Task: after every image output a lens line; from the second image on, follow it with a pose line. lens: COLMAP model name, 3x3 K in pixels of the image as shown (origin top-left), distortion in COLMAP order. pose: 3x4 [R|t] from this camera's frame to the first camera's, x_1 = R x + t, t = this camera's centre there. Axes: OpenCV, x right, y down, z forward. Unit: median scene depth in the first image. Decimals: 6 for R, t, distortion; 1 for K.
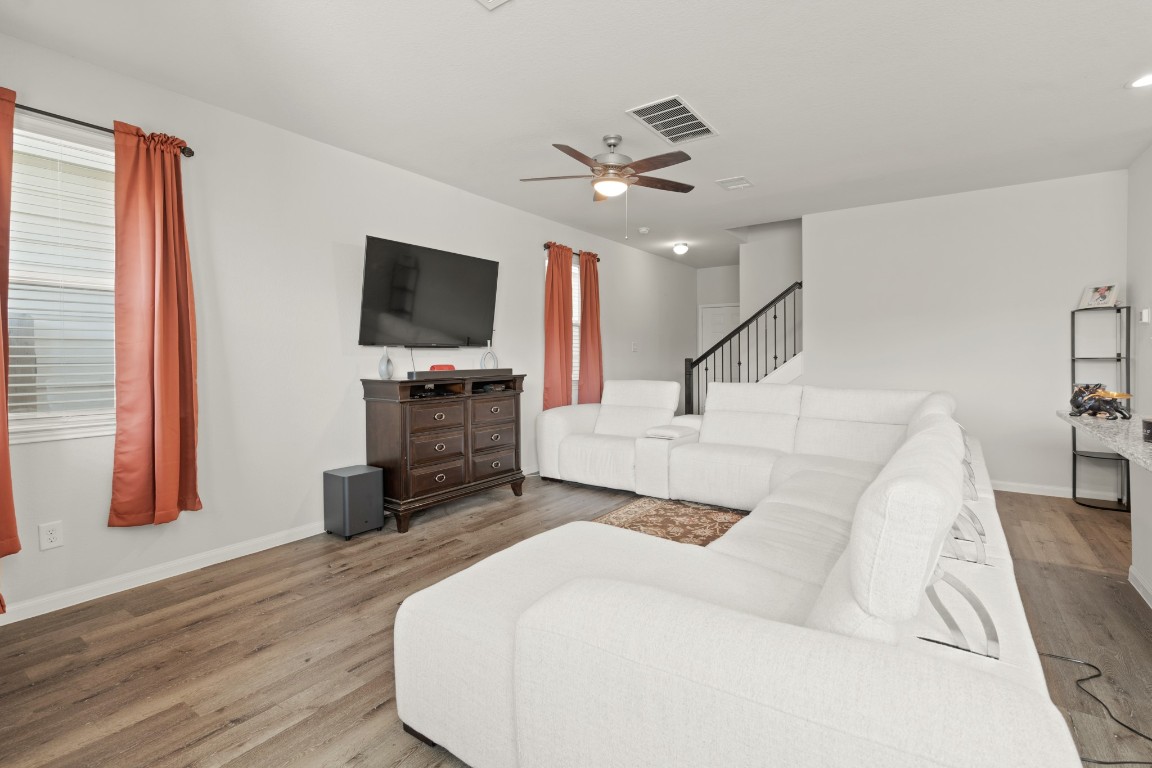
lens RADIAL K [[528.9, 0, 579.6], [0, 528.9, 363.0], [0, 0, 1]] dist [-0.003066, 0.002155]
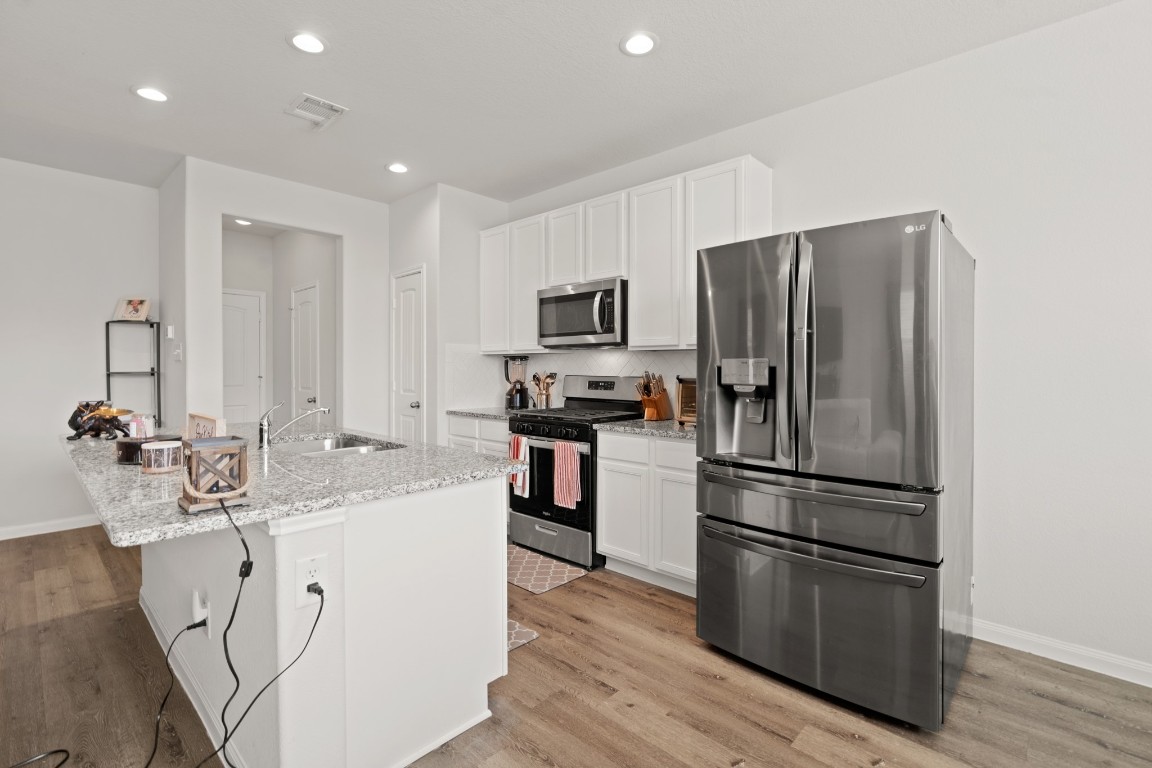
lens RADIAL K [[528.9, 0, 577.4], [0, 528.9, 370.1], [0, 0, 1]] dist [-0.003066, 0.002155]
pose [[0.149493, 0.001221, 0.988762, 0.200983], [0.013845, 0.999899, -0.003328, 0.001642], [-0.988666, 0.014187, 0.149461, 0.060038]]
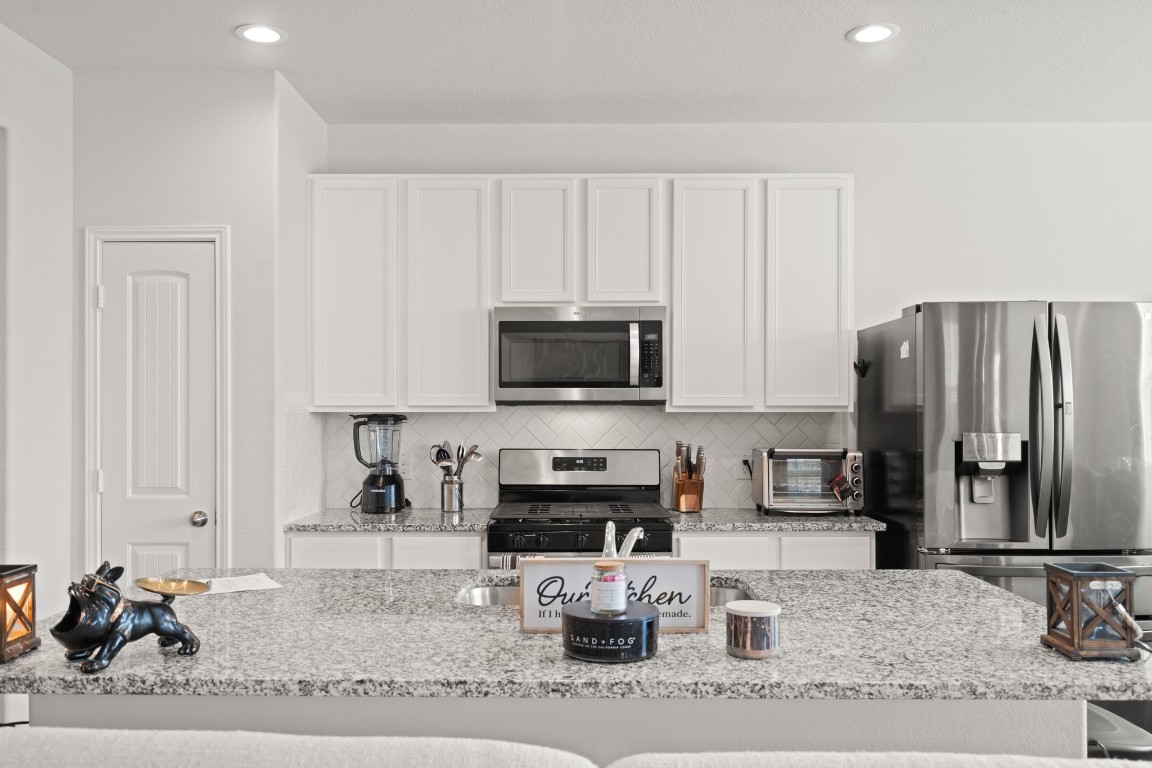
lens RADIAL K [[963.5, 0, 560.2], [0, 963.5, 410.4], [0, 0, 1]] dist [0.008131, -0.000962]
pose [[-0.561042, 0.005273, 0.827771, 0.262270], [0.015811, 0.999866, 0.004347, -0.054689], [-0.827636, 0.015527, -0.561050, 1.056299]]
